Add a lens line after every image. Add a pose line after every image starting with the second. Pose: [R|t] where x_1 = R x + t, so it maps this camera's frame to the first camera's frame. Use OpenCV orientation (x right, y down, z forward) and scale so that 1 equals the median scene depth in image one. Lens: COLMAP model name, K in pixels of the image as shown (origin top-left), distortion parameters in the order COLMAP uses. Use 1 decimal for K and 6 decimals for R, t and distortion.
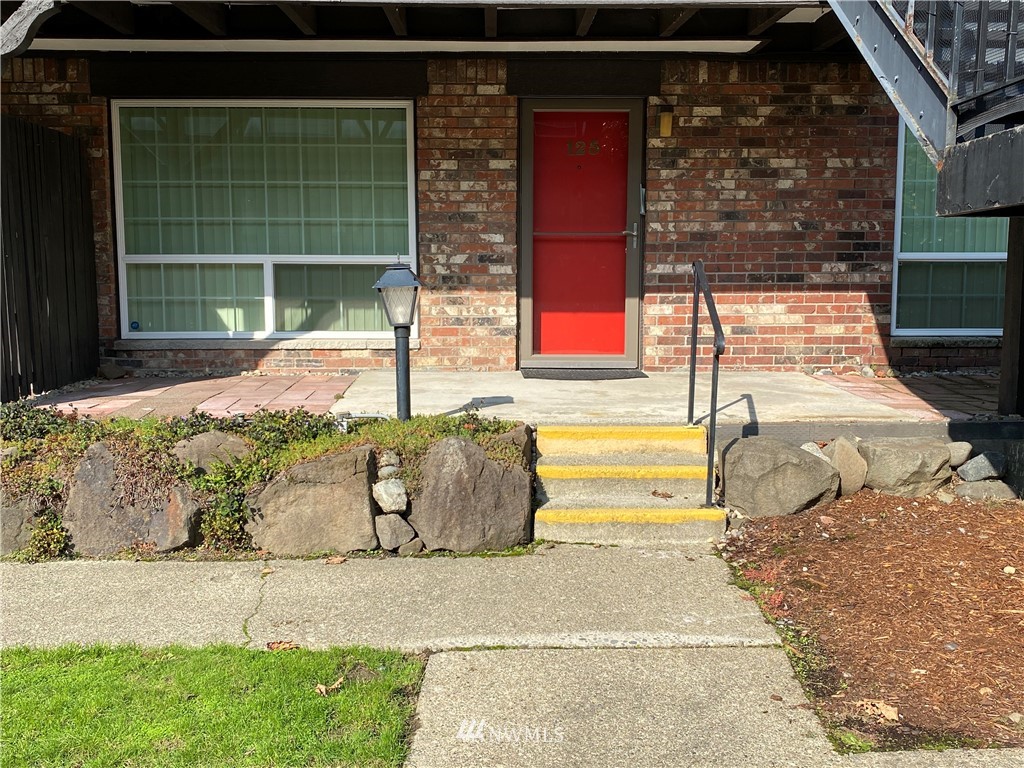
lens RADIAL K [[1006.5, 0, 511.7], [0, 1006.5, 385.7], [0, 0, 1]] dist [0.074671, 0.000000]
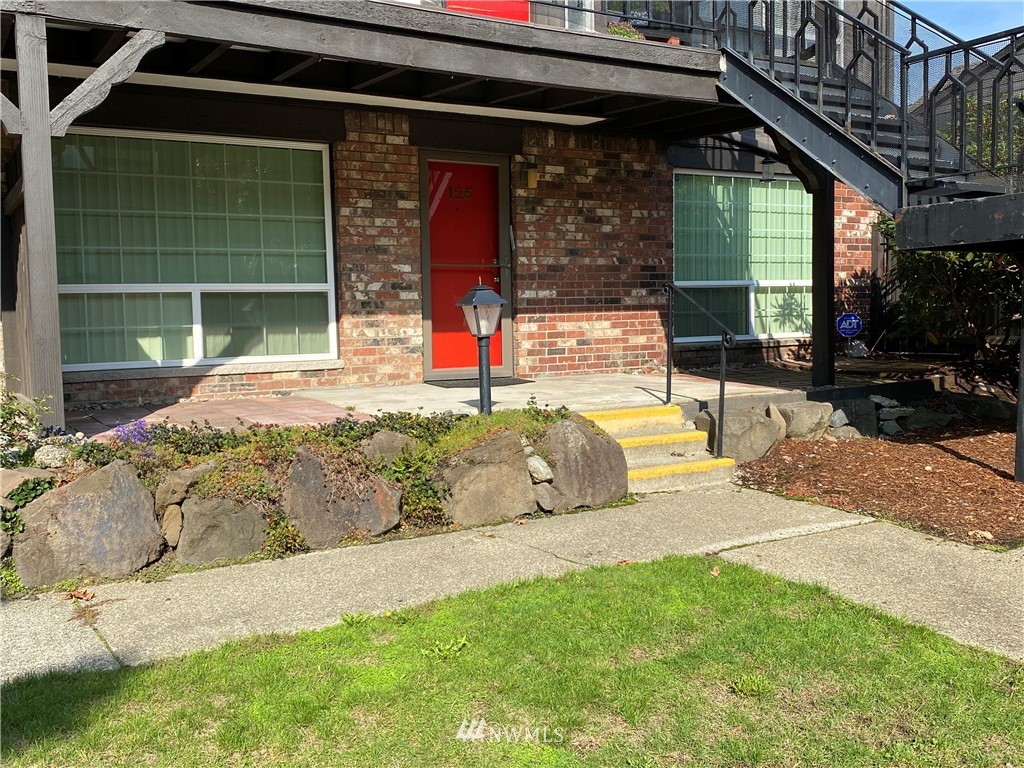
lens RADIAL K [[1006.5, 0, 512.2], [0, 1006.5, 386.5], [0, 0, 1]] dist [0.074671, 0.000000]
pose [[0.867181, -0.054821, 0.494966, -0.484706], [0.074437, 0.997025, -0.019986, 0.019201], [-0.492398, 0.054175, 0.868683, -0.046455]]
